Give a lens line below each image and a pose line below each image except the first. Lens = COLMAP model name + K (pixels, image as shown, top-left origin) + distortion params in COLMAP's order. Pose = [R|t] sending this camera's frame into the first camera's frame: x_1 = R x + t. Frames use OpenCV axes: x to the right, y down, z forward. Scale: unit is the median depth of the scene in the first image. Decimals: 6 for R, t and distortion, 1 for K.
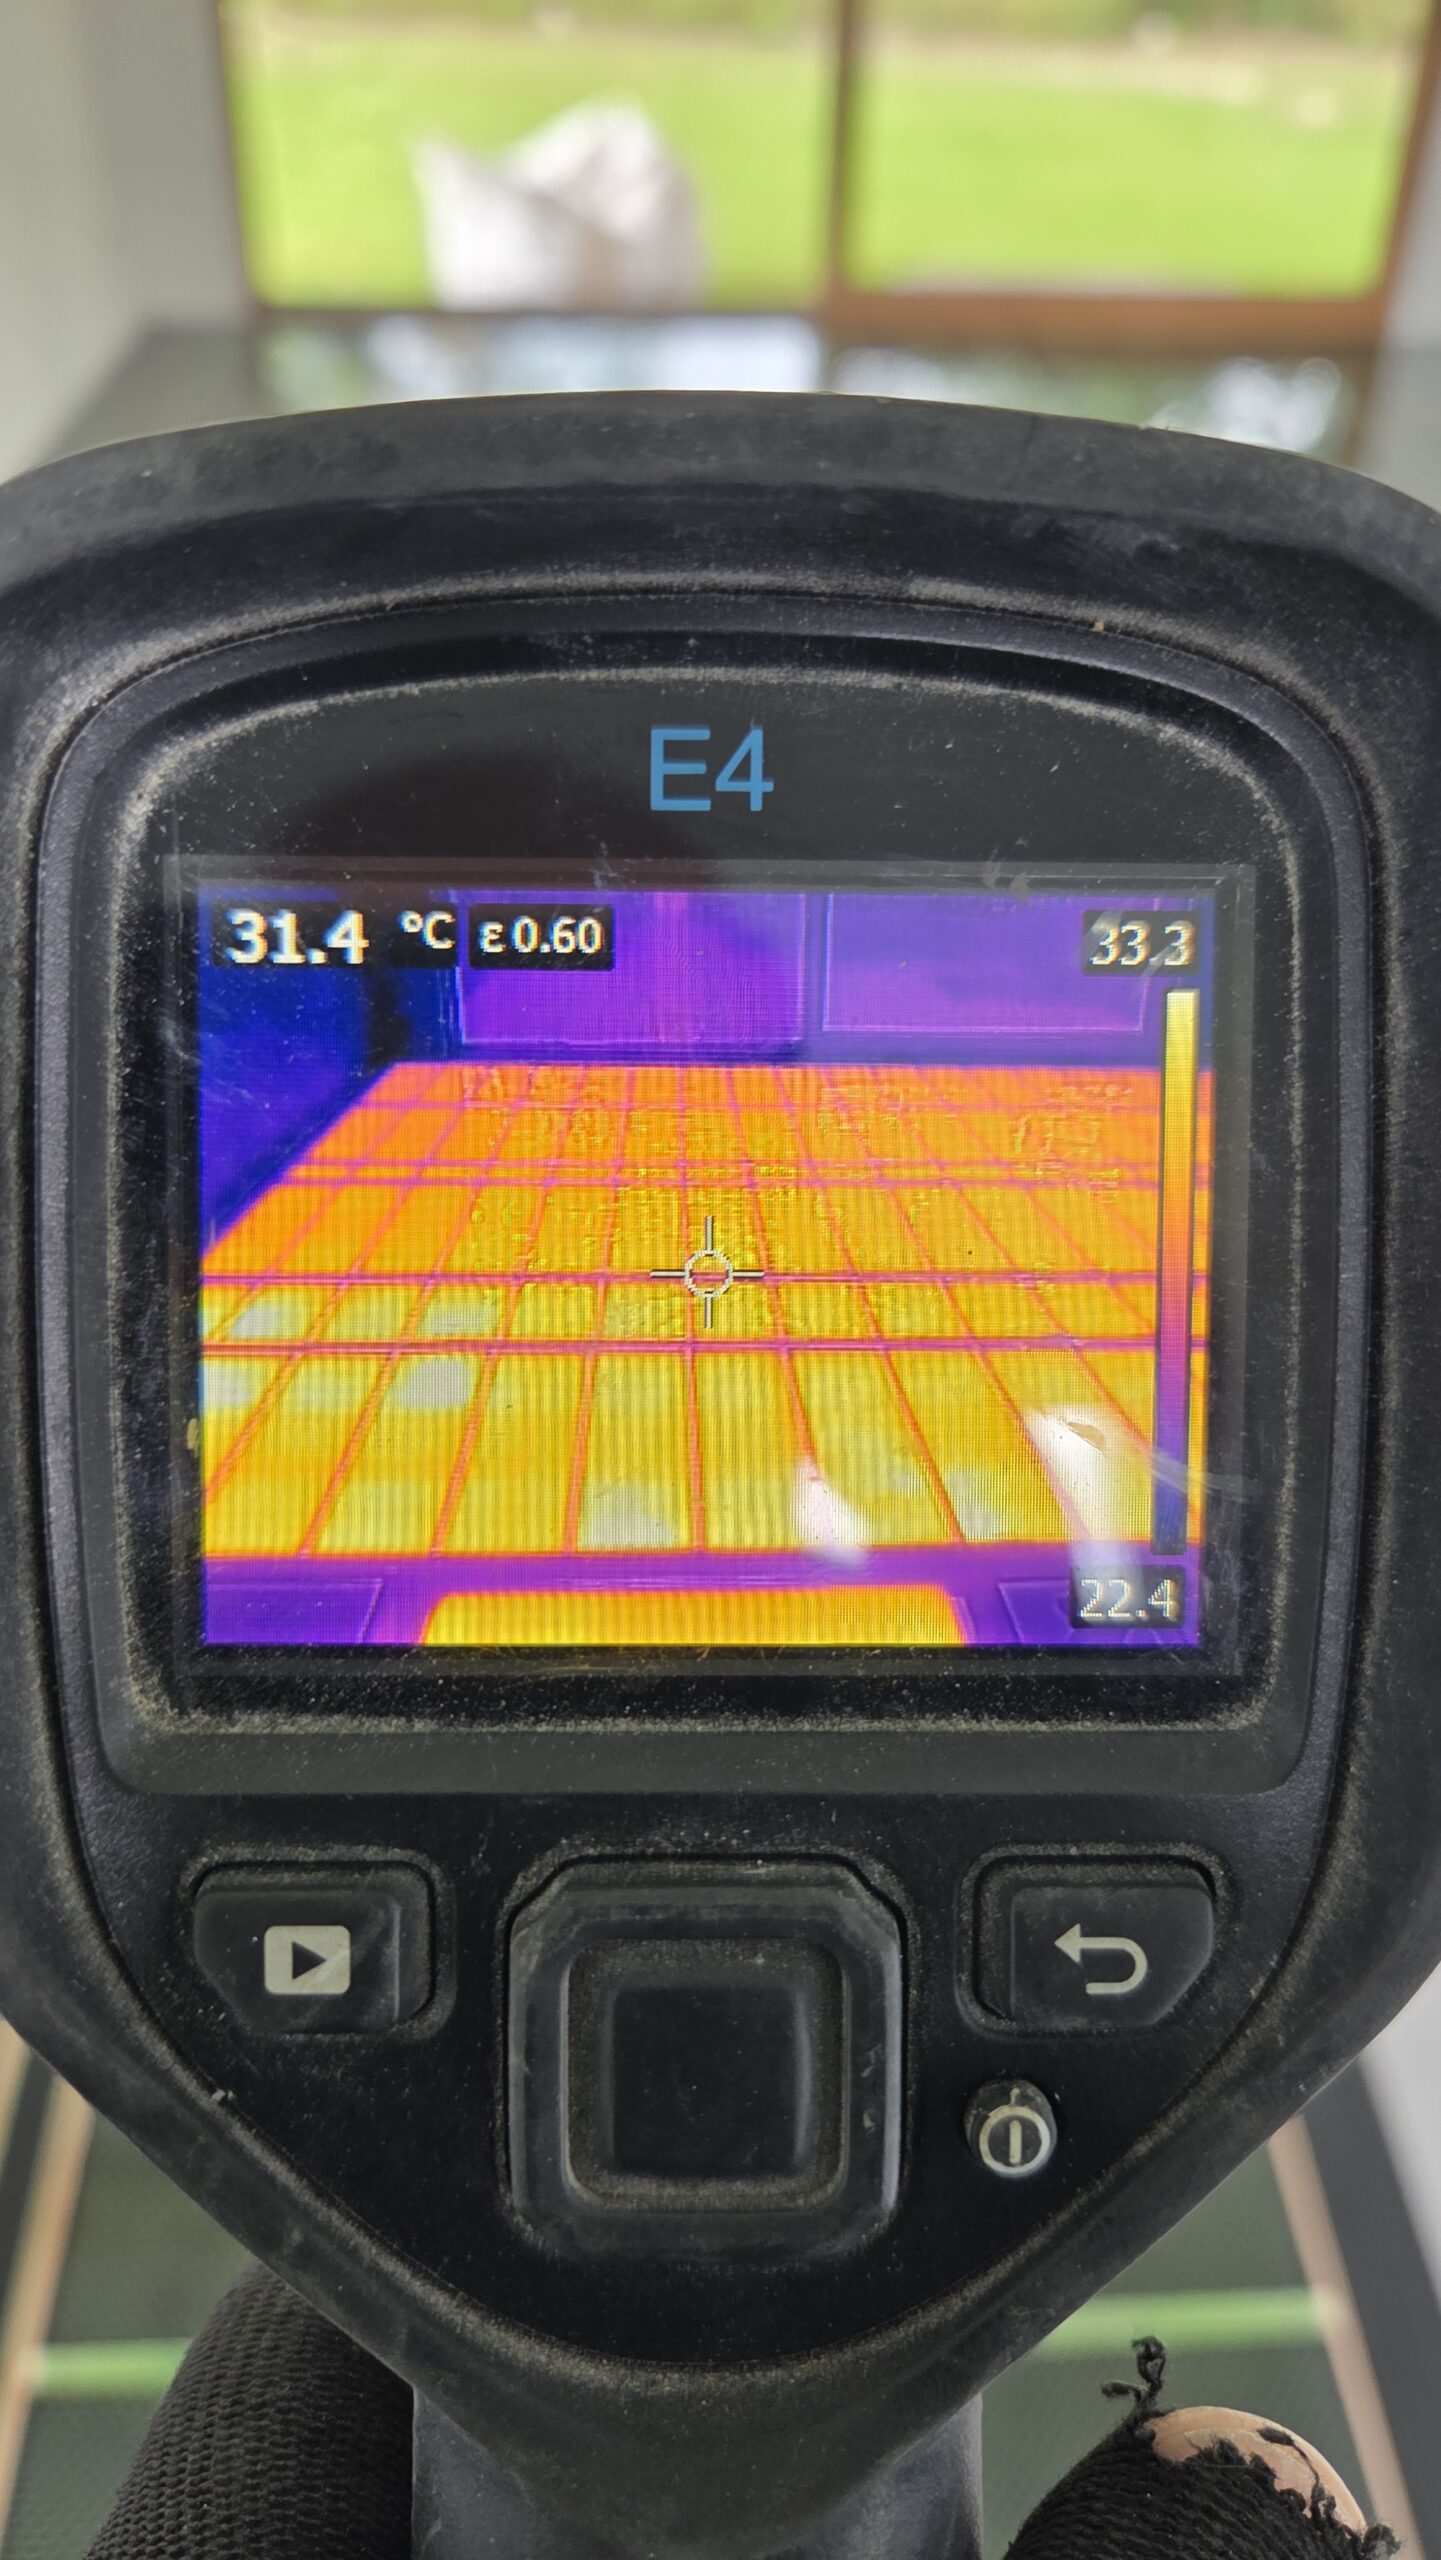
lens RADIAL K [[1786.1, 0, 720.5], [0, 1786.1, 1280.0], [0, 0, 1]] dist [-0.000525, -0.005654]
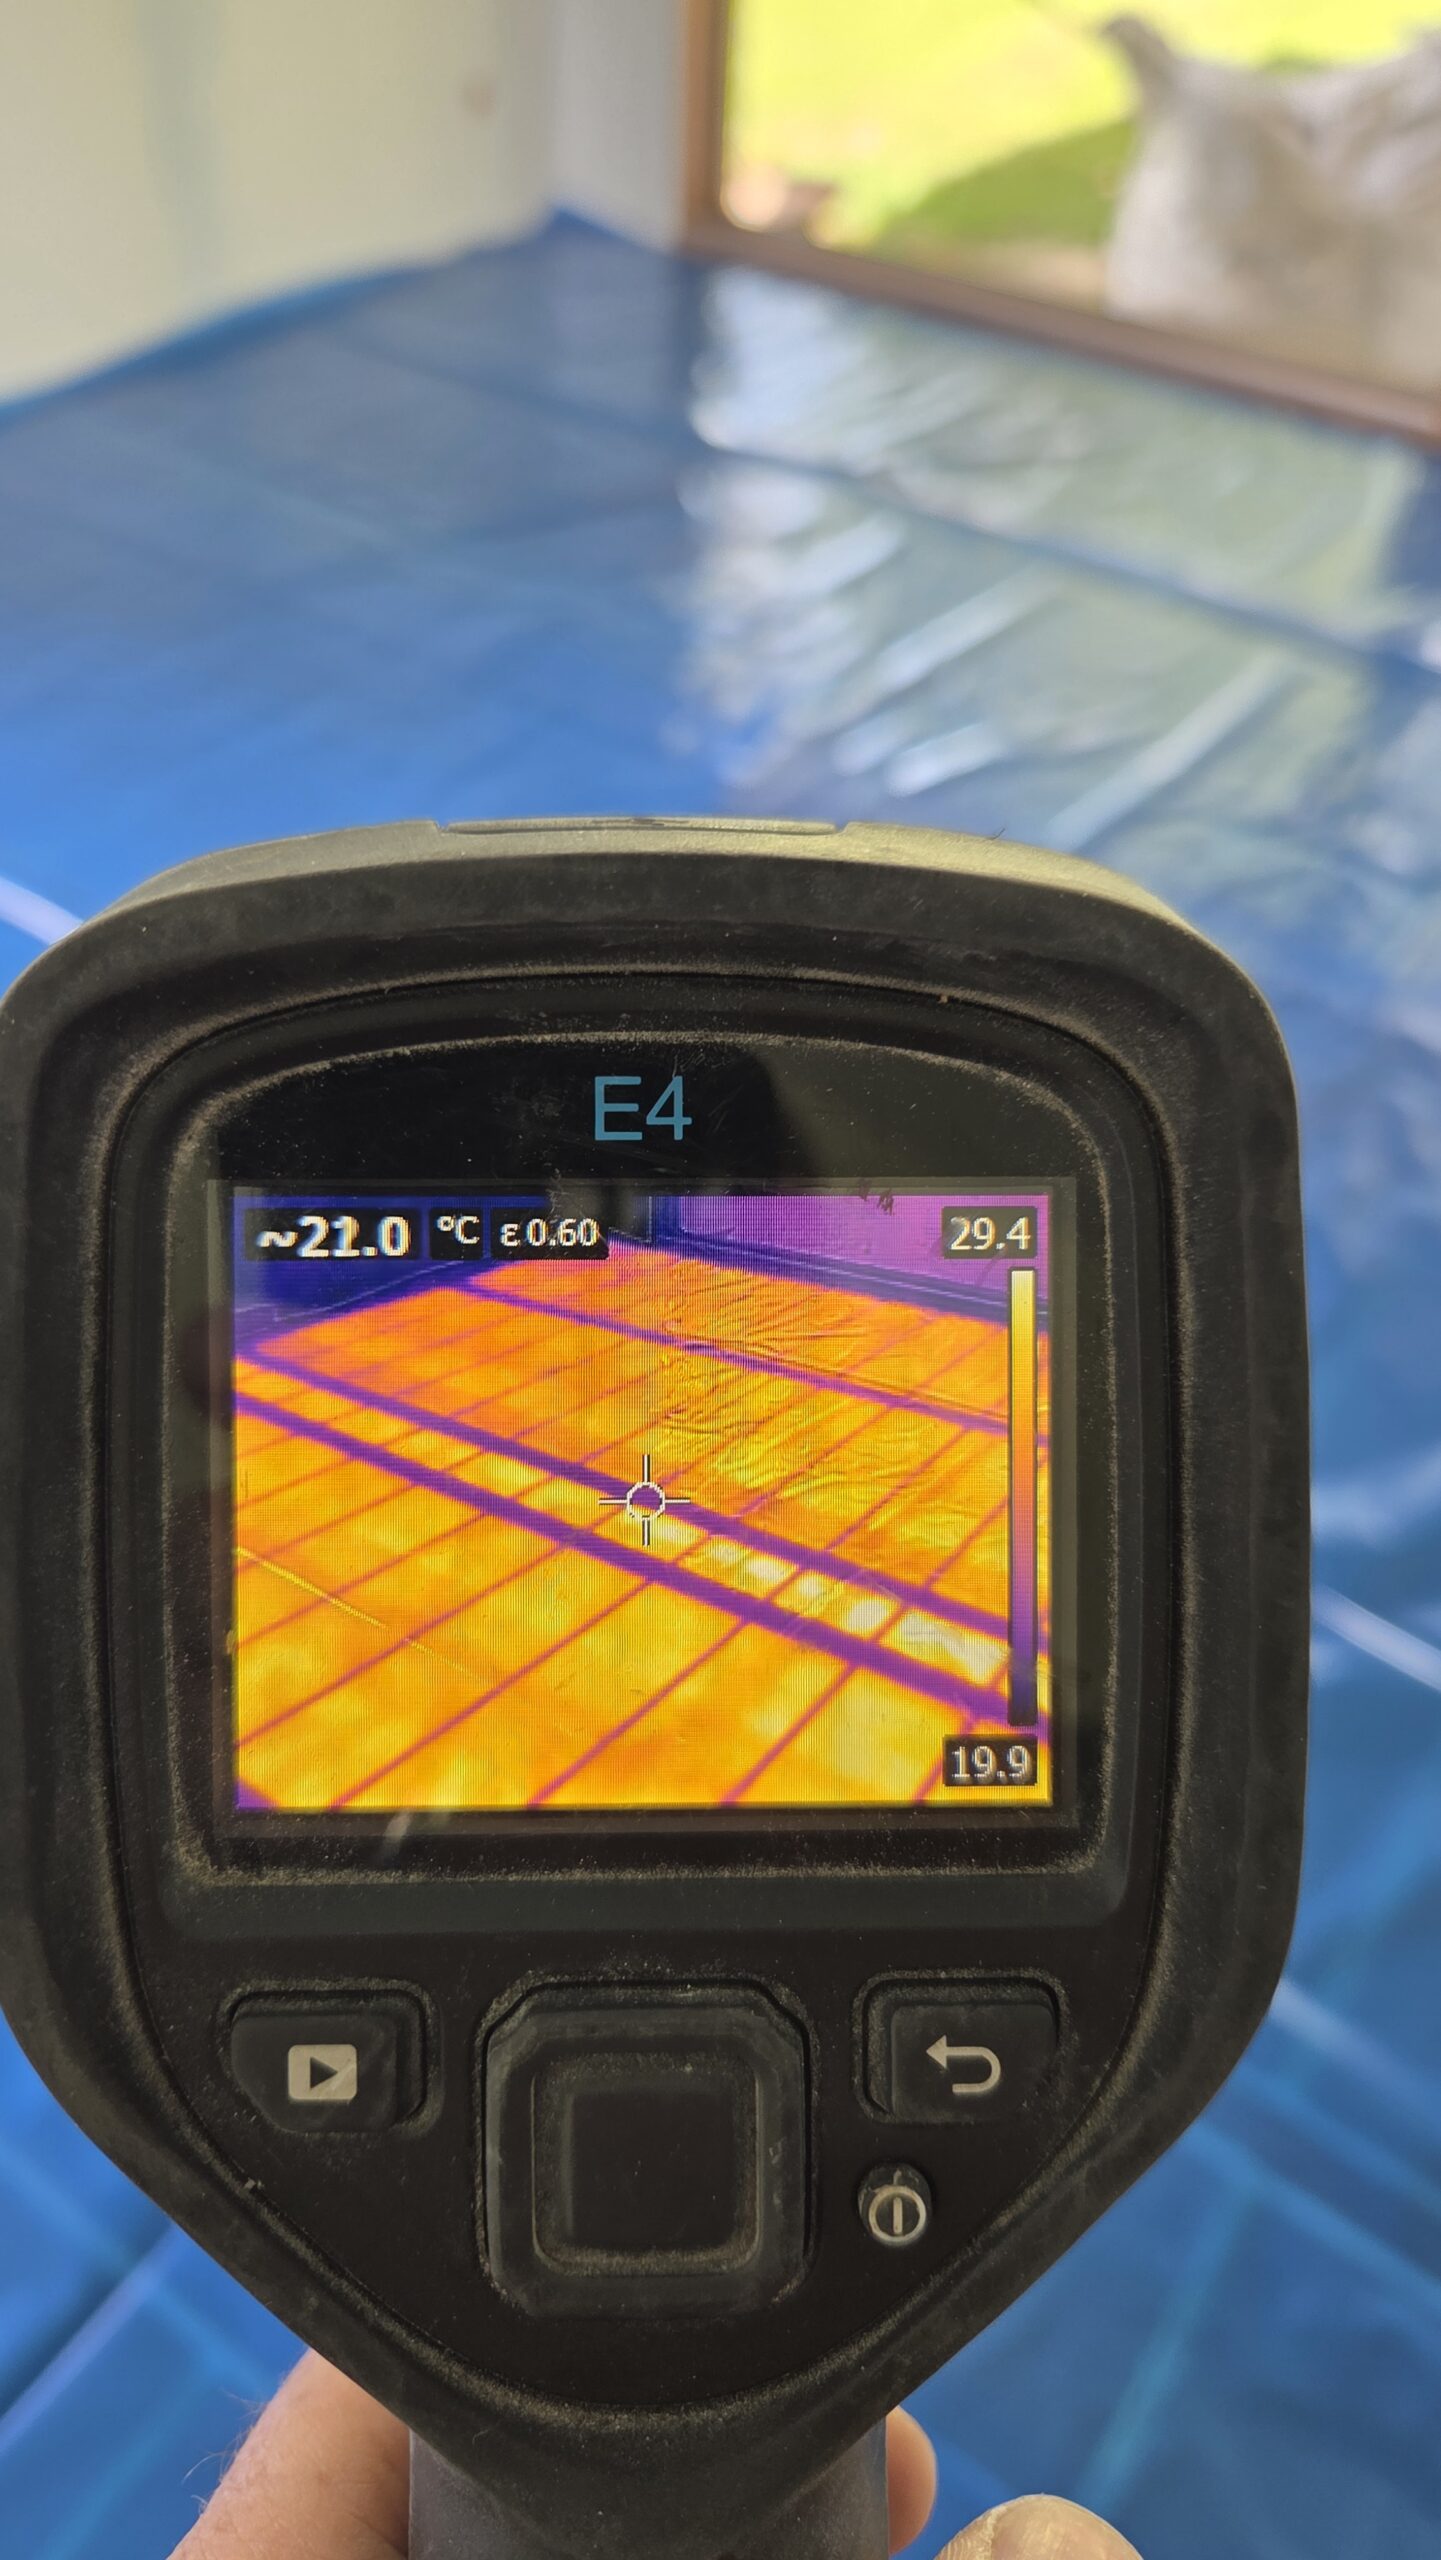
lens RADIAL K [[1757.9, 0, 720.5], [0, 1757.9, 1280.0], [0, 0, 1]] dist [-0.002026, 0.001824]
pose [[0.999948, -0.009855, 0.002613, 0.045890], [0.009954, 0.999109, -0.041011, -0.113134], [-0.002207, 0.041034, 0.999155, -0.235547]]
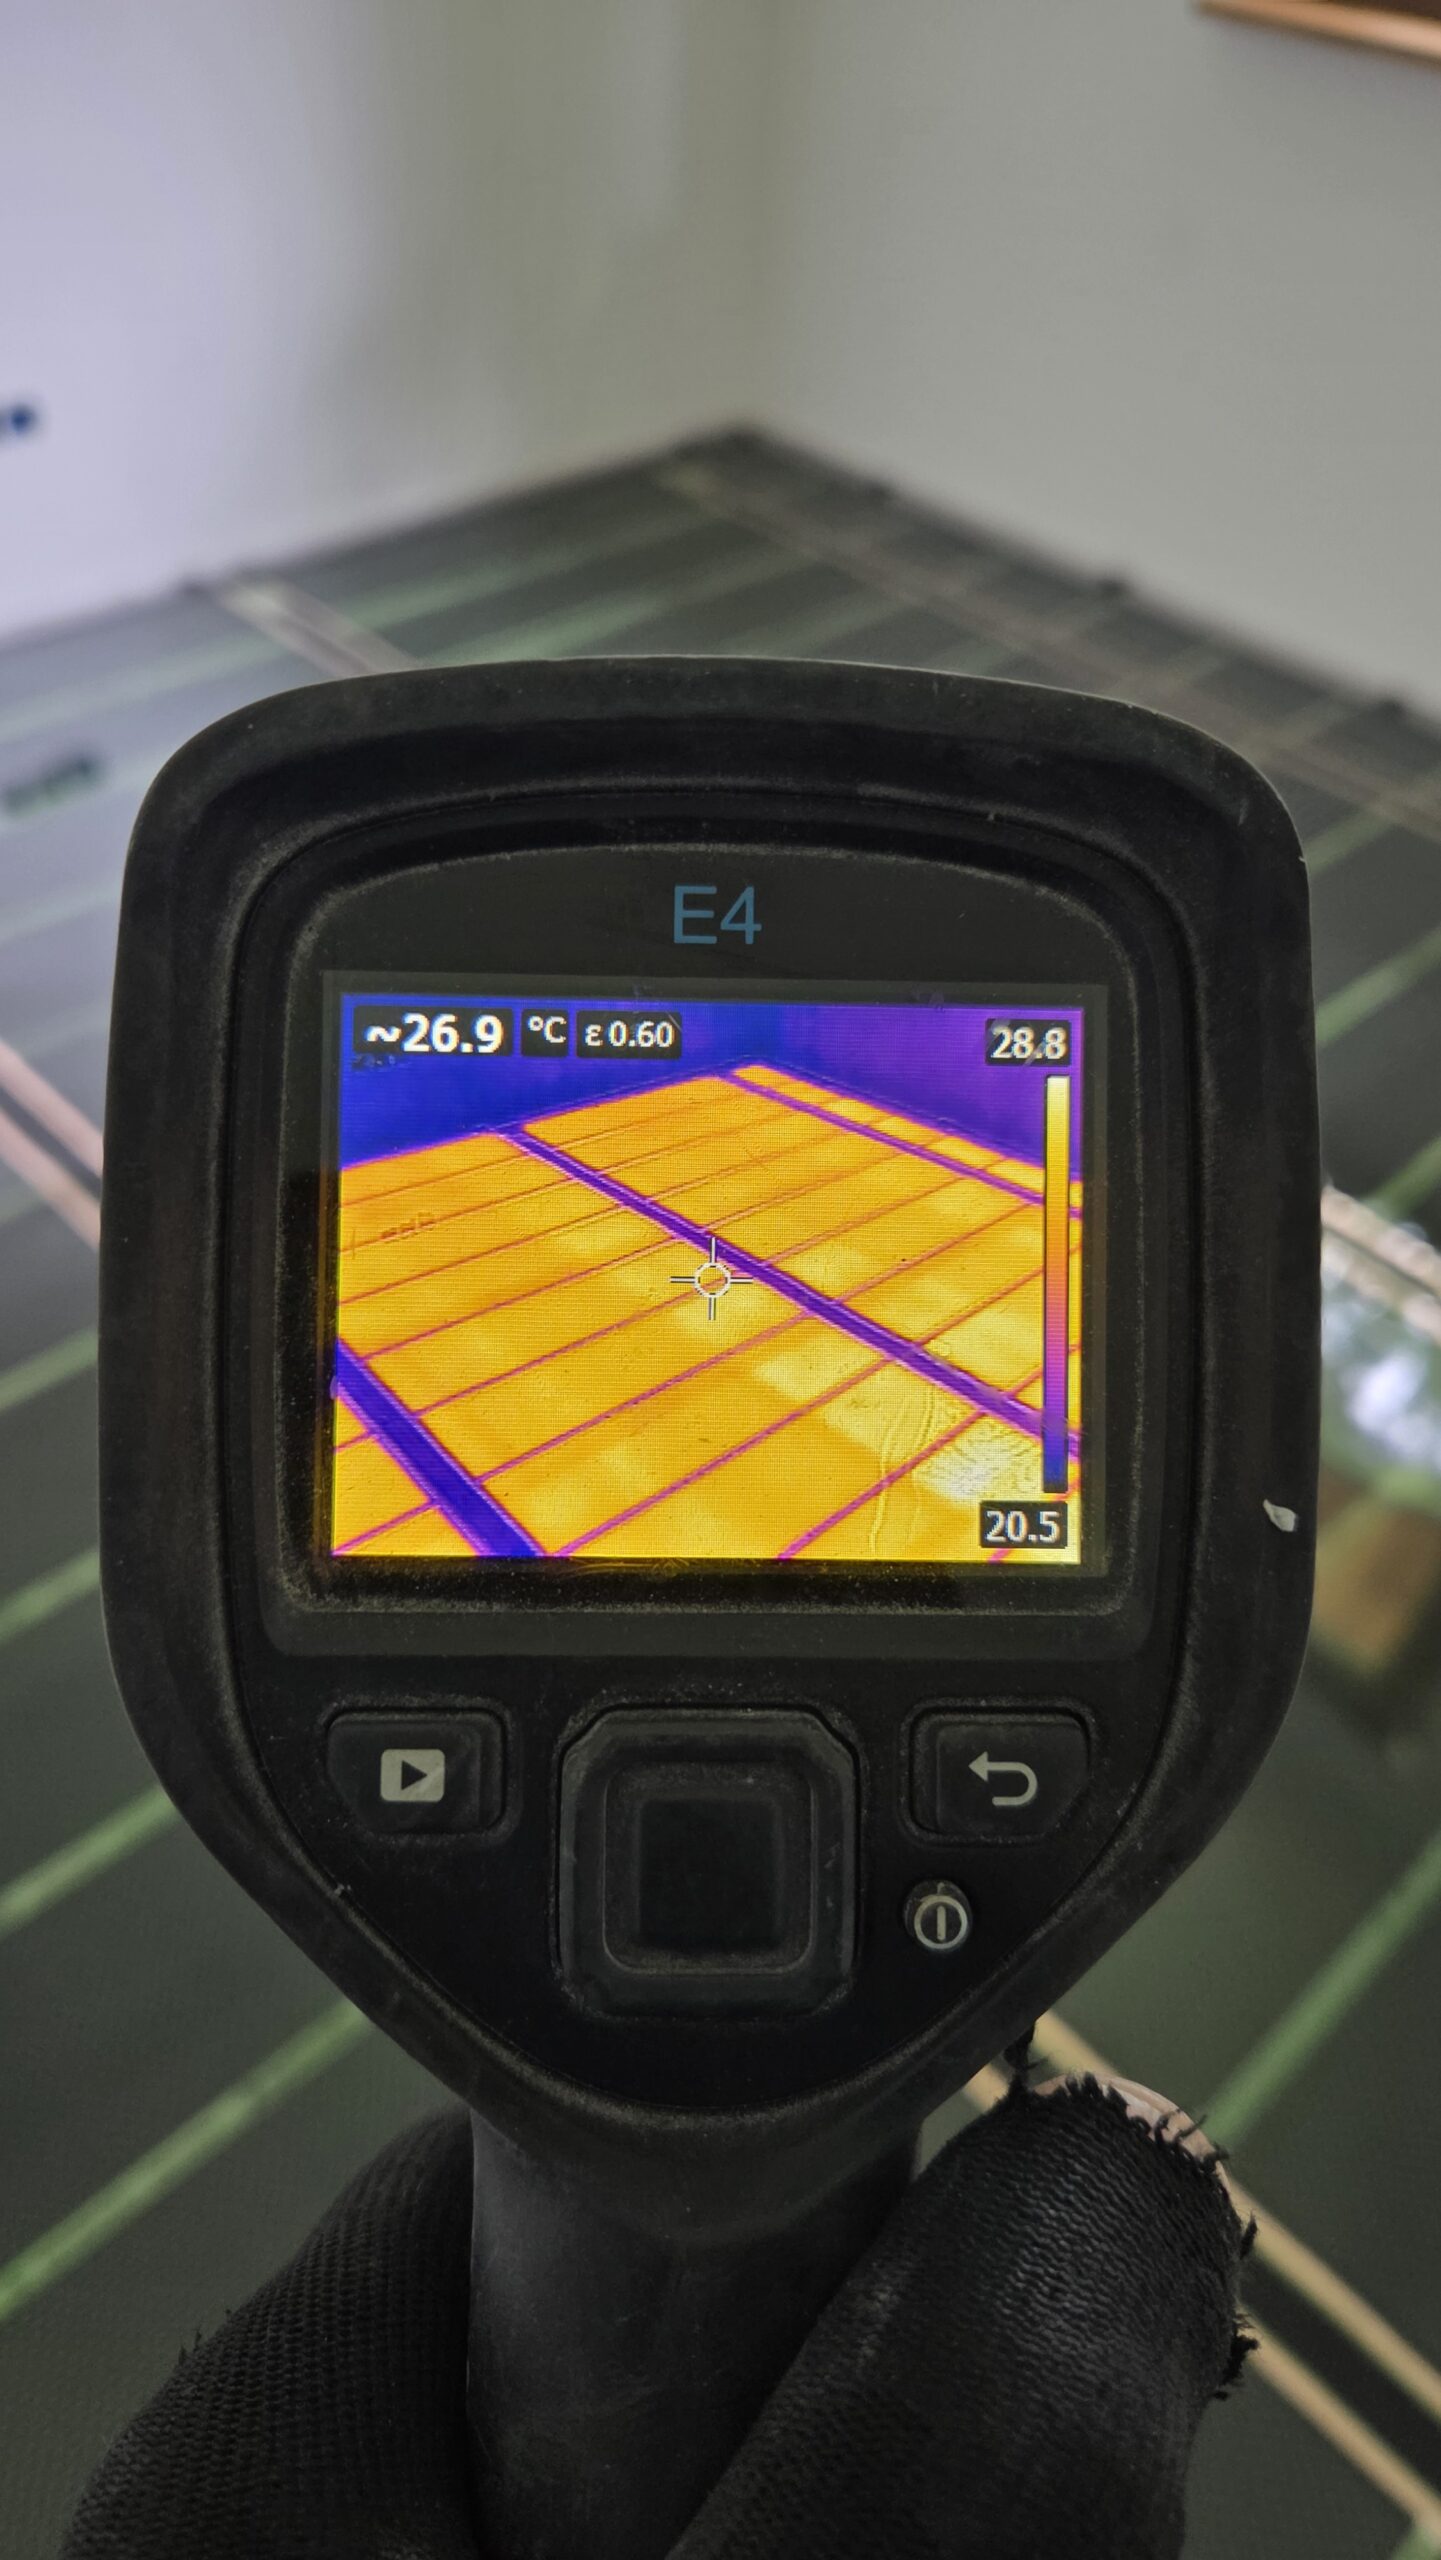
lens RADIAL K [[1751.4, 0, 718.1], [0, 1751.4, 1305.4], [0, 0, 1]] dist [0.038460, -0.042940]
pose [[0.999916, 0.005952, 0.011498, -0.018682], [-0.004862, 0.995685, -0.092675, 0.147009], [-0.012000, 0.092611, 0.995630, -0.342966]]
